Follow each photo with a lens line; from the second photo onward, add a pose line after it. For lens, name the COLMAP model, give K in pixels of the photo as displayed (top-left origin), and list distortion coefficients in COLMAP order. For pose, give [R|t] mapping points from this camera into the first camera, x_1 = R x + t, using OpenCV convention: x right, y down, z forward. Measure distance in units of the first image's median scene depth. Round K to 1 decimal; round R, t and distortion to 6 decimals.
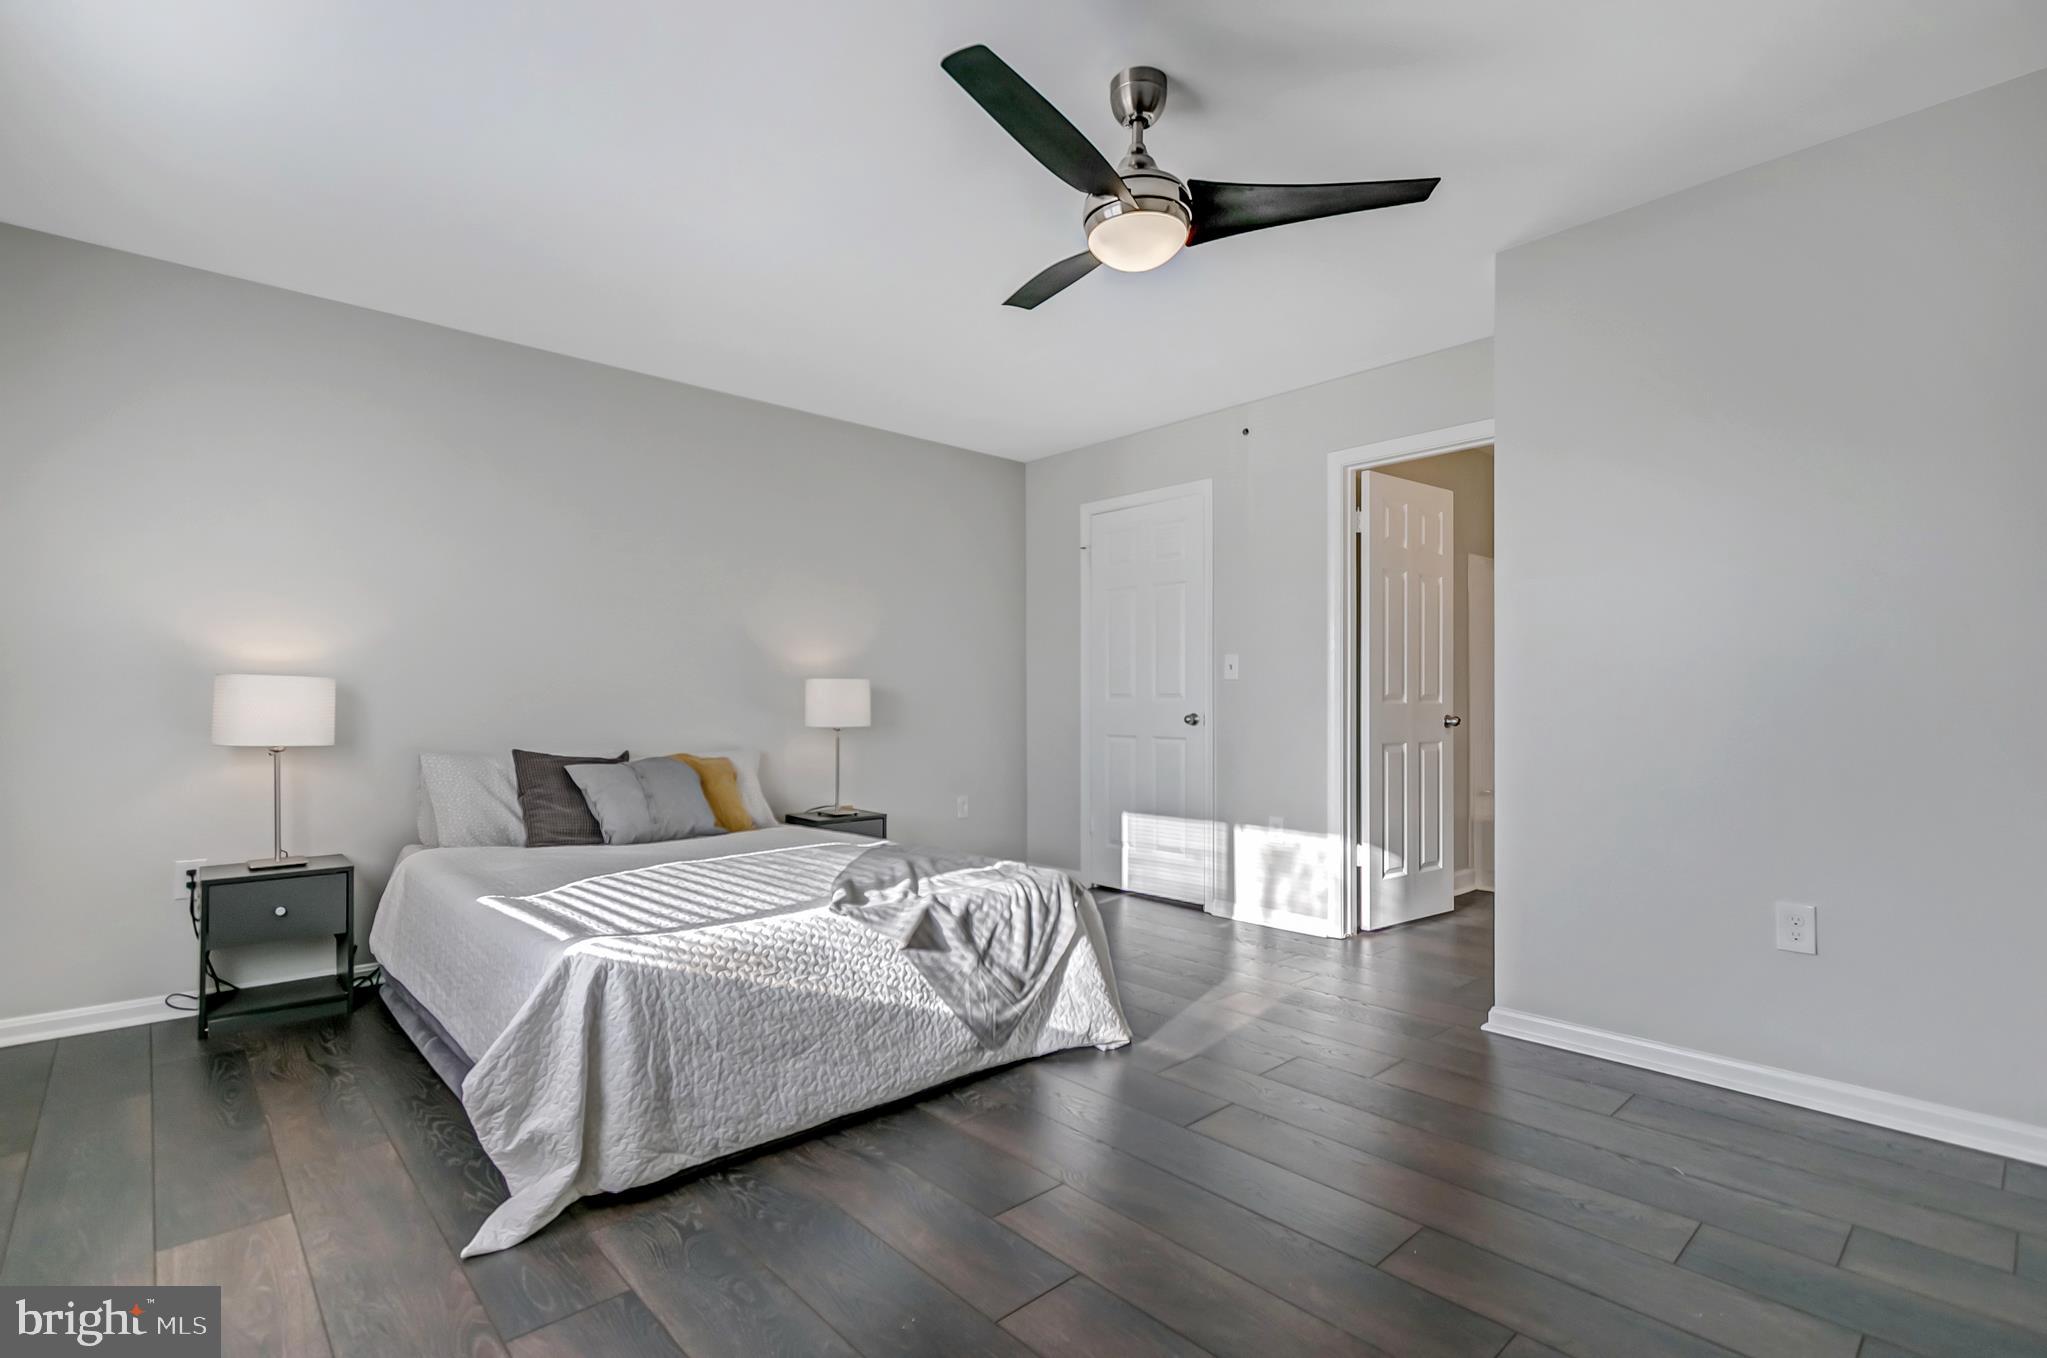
lens RADIAL K [[943.3, 0, 1022.4], [0, 943.3, 675.2], [0, 0, 1]] dist [0.003956, 0.000455]
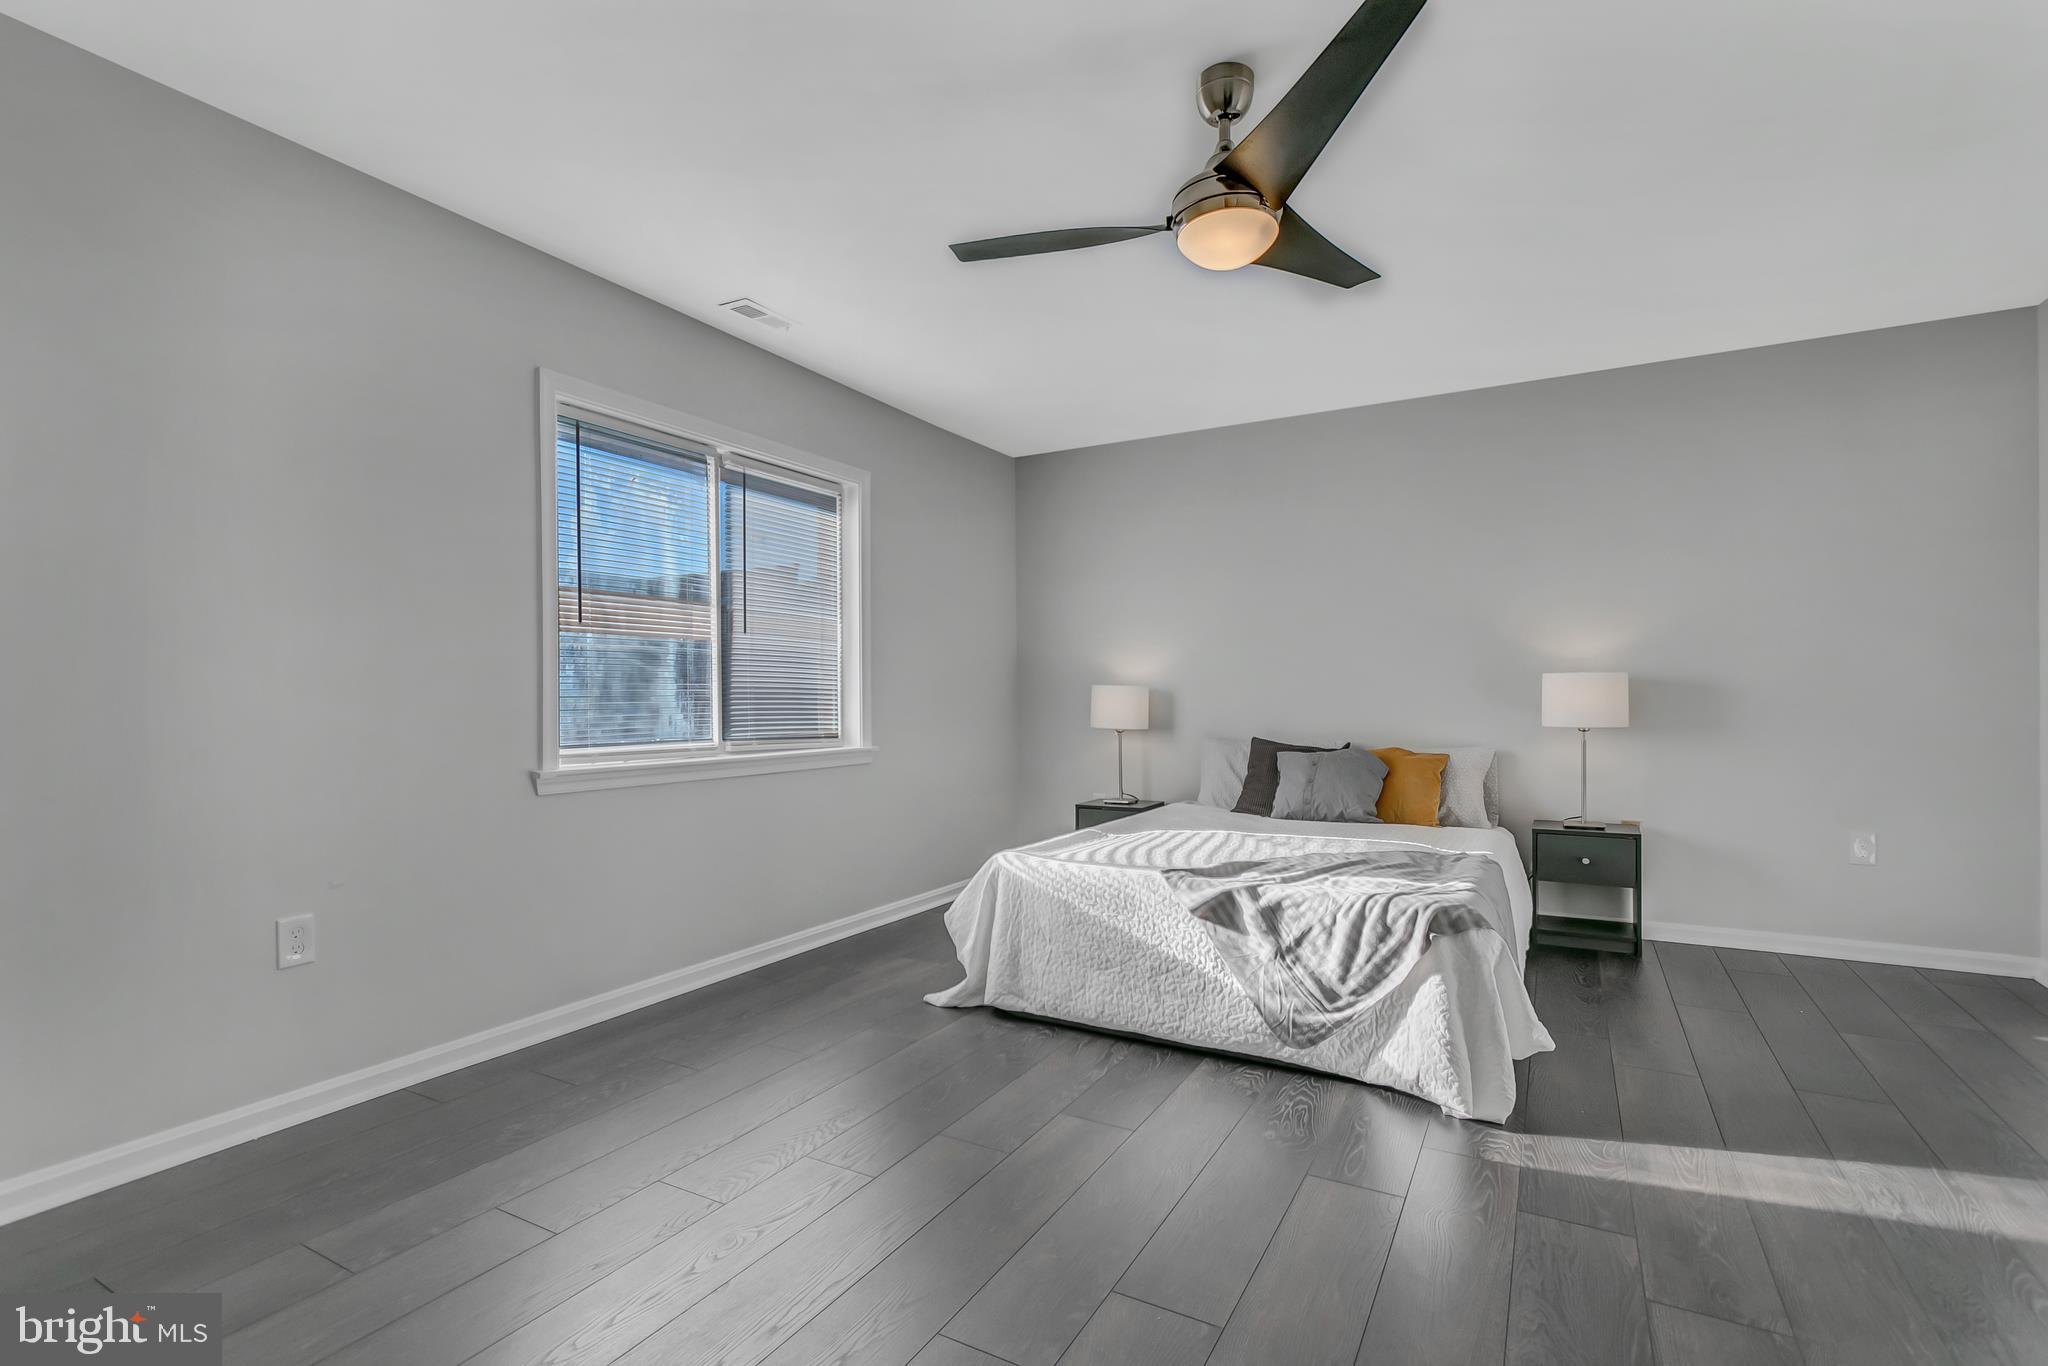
lens RADIAL K [[943.7, 0, 1022.9], [0, 943.7, 679.2], [0, 0, 1]] dist [0.003956, 0.000455]
pose [[0.310486, -0.022152, -0.950320, 0.854440], [0.036272, 0.999276, -0.011442, 0.004278], [0.949886, -0.030918, 0.311065, 0.423579]]
